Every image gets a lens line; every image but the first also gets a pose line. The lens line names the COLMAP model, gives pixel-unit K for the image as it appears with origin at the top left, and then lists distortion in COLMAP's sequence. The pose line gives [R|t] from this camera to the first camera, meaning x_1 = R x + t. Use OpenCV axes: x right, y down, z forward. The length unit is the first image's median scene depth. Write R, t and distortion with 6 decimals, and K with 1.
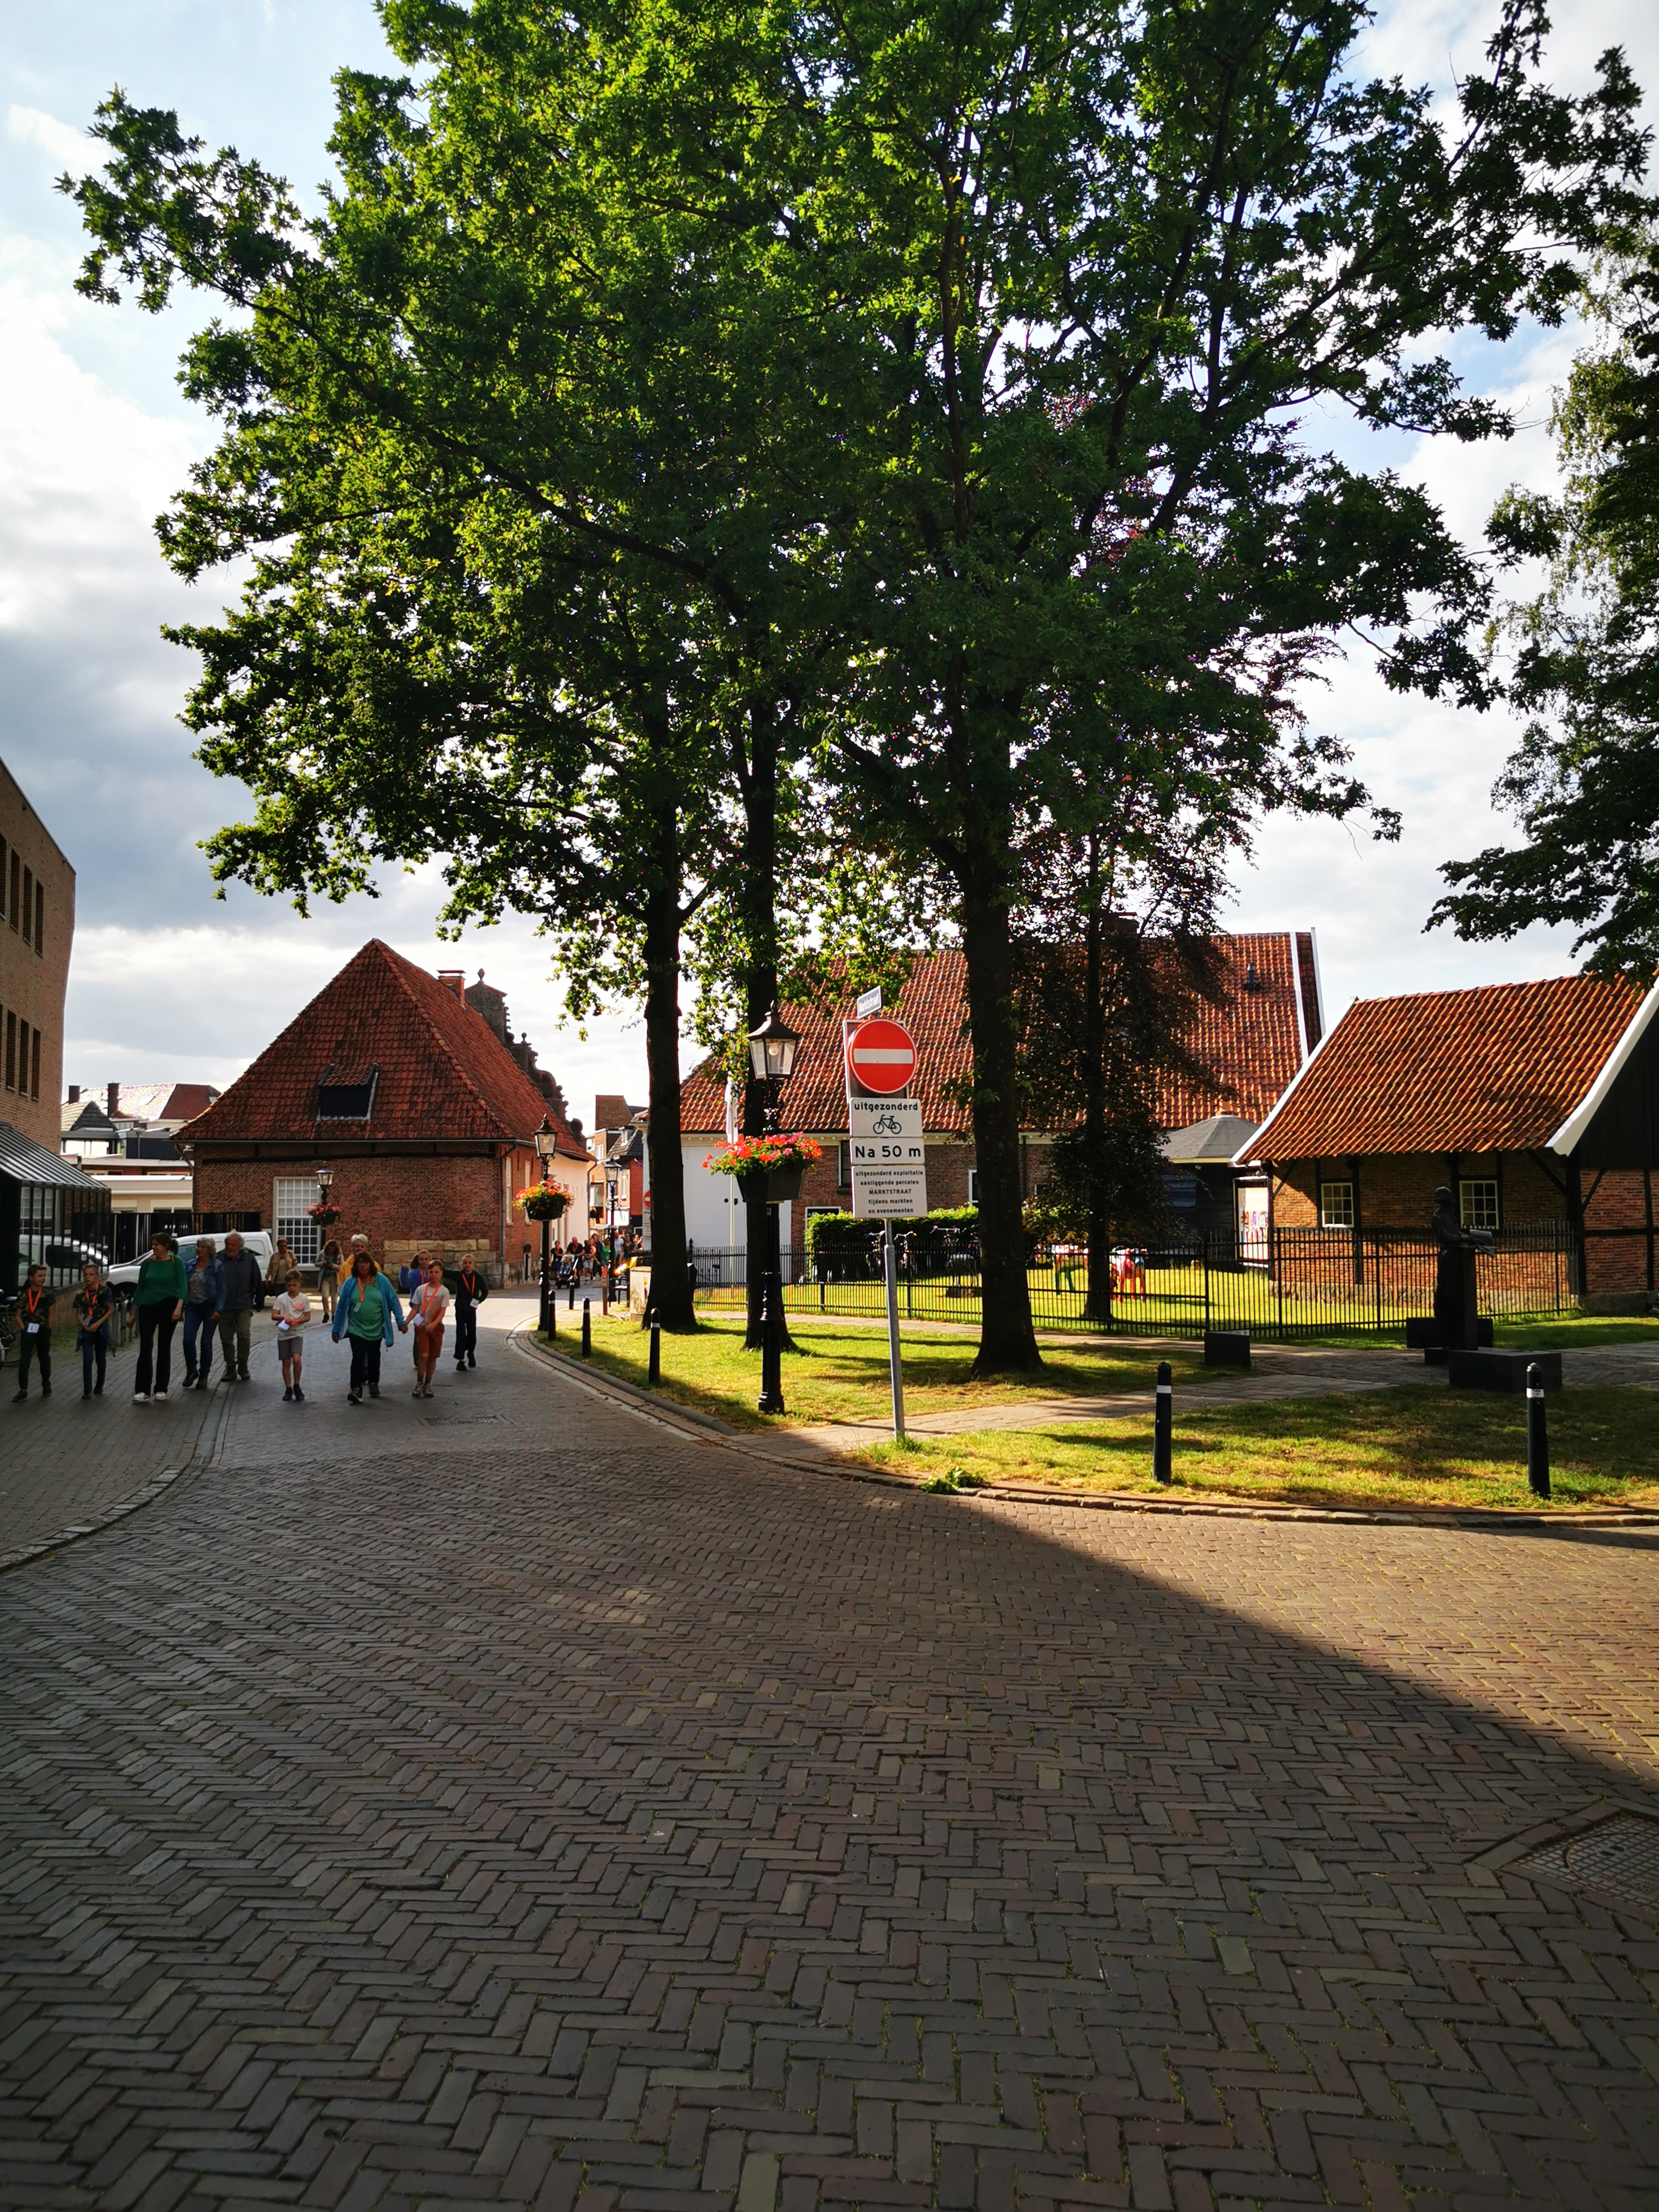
lens RADIAL K [[1743.3, 0, 797.9], [0, 1743.3, 1105.9], [0, 0, 1]] dist [0.050933, -0.080619]
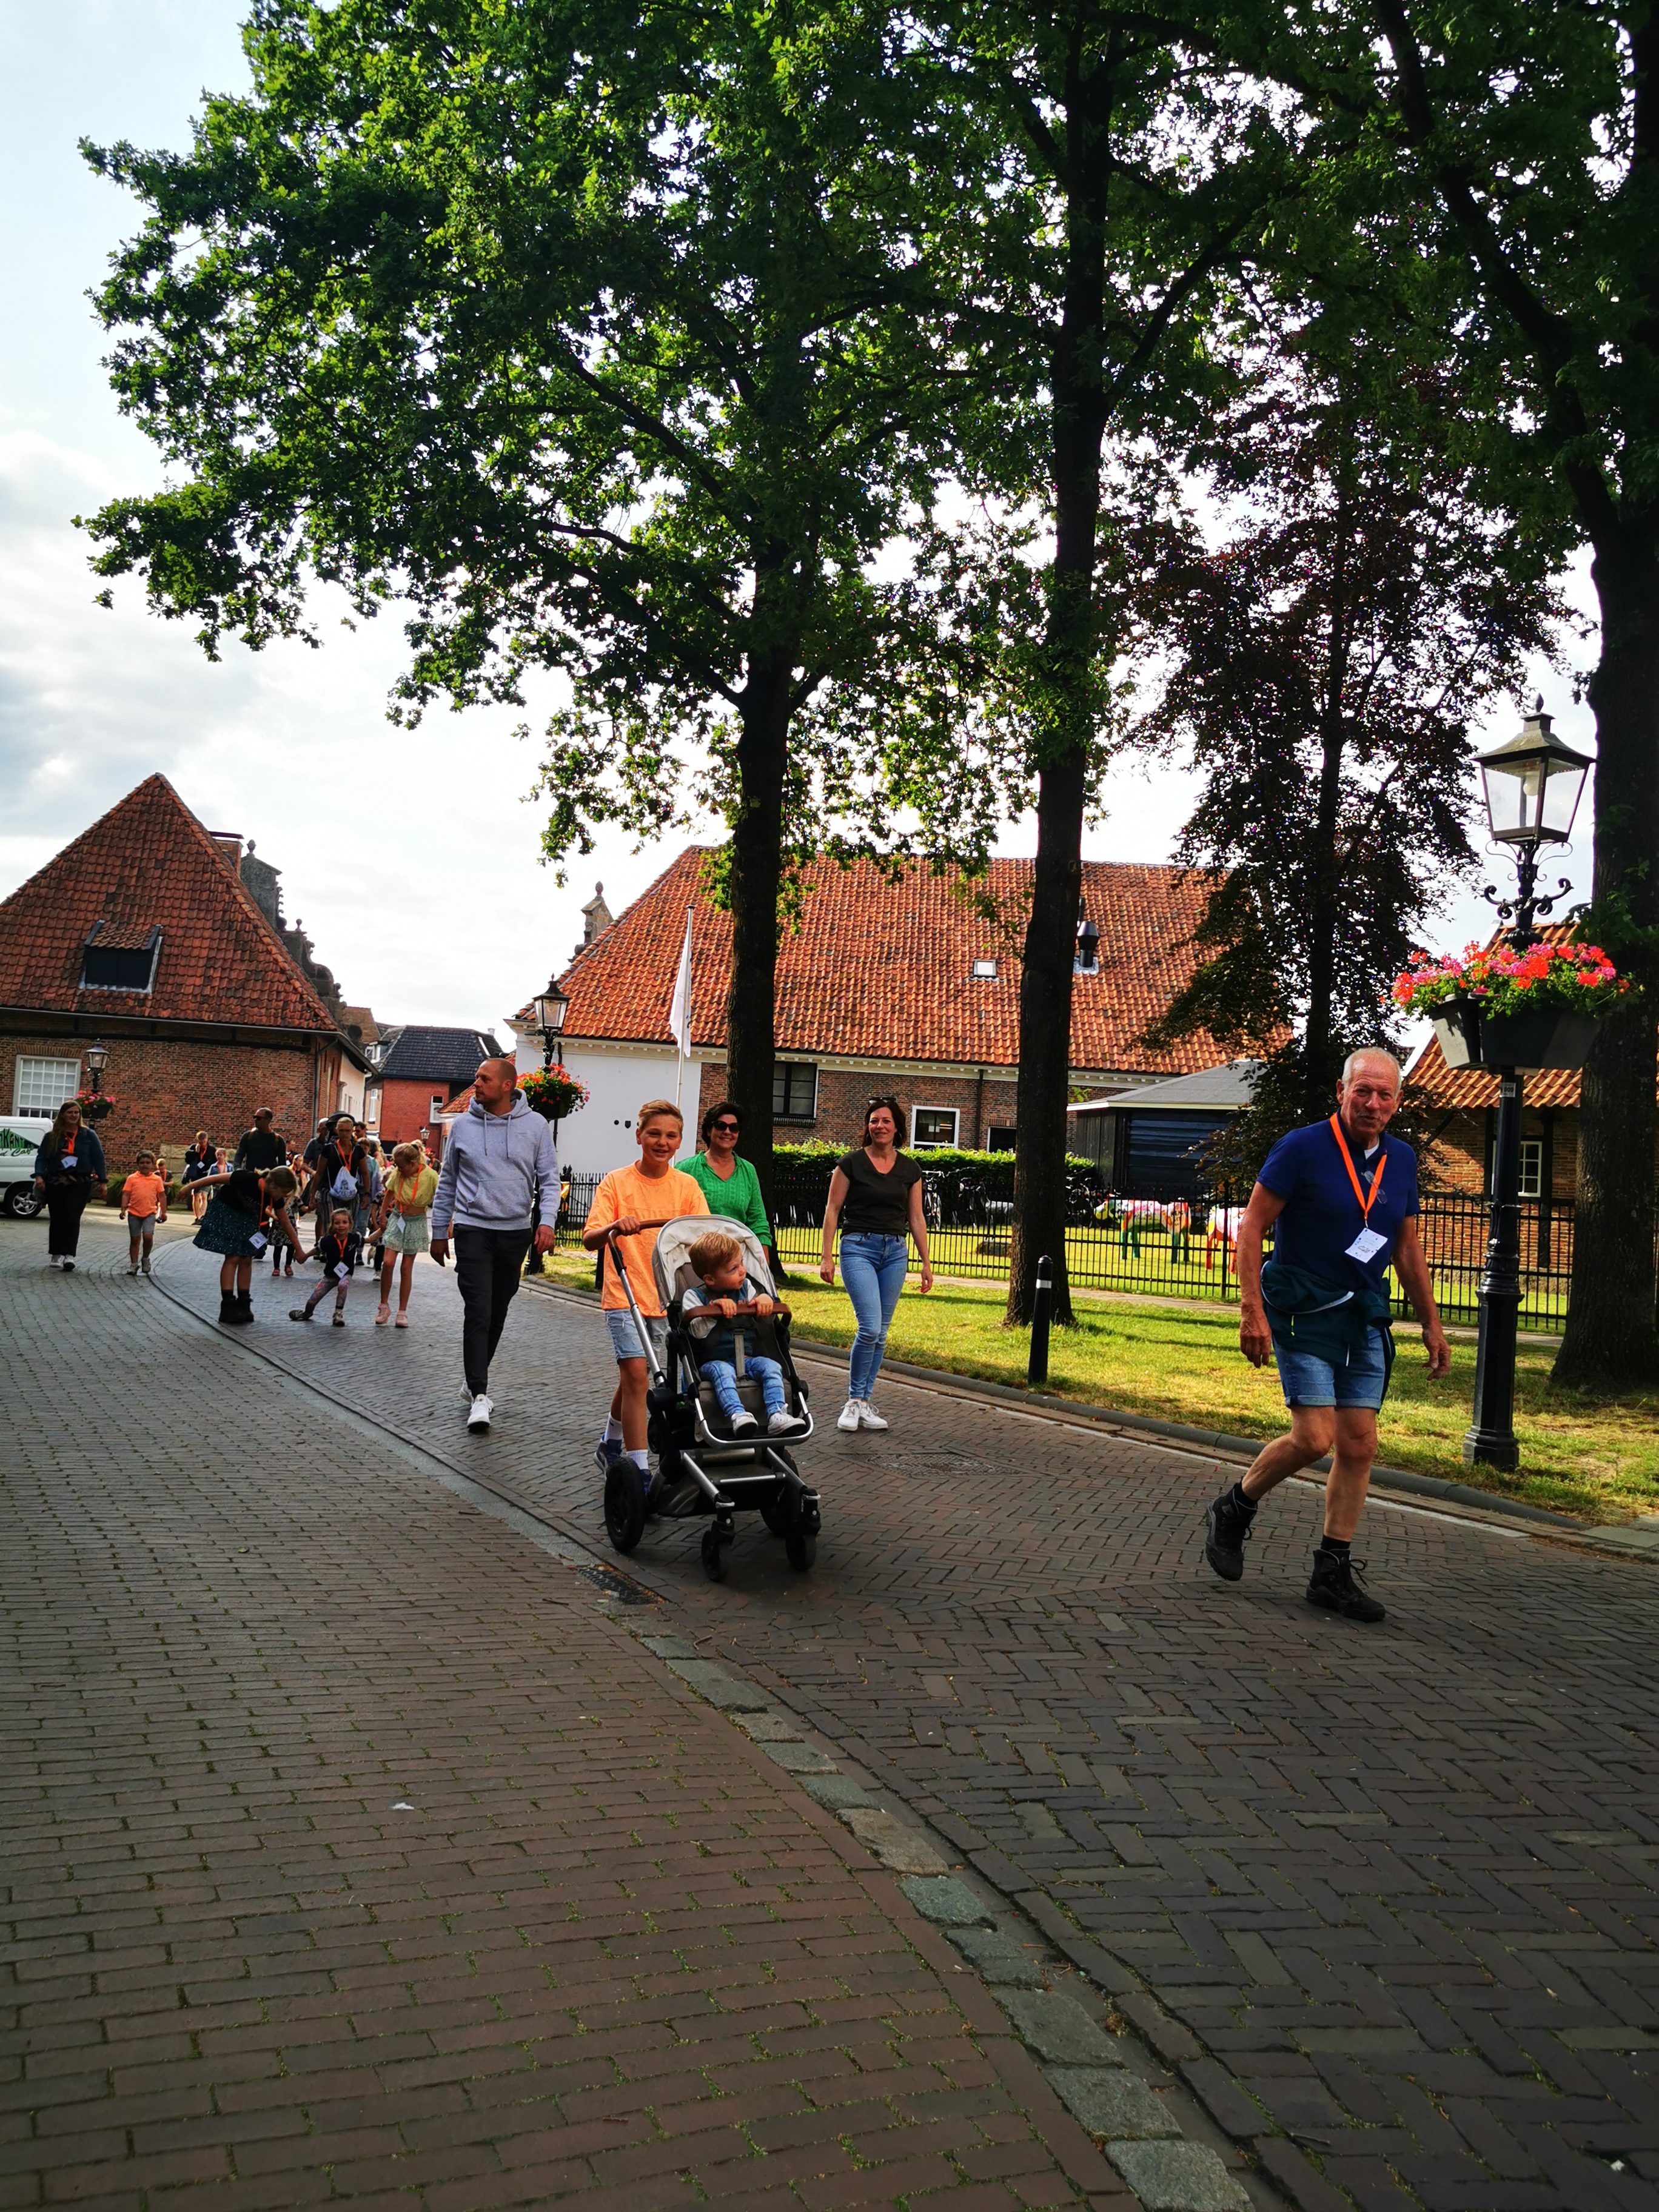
lens RADIAL K [[1763.1, 0, 832.4], [0, 1763.1, 1060.4], [0, 0, 1]] dist [0.077142, -0.093841]
pose [[0.980281, 0.073268, 0.183525, -0.149872], [-0.073521, 0.997279, -0.005434, 0.034265], [-0.183424, -0.008166, 0.983000, 0.245936]]
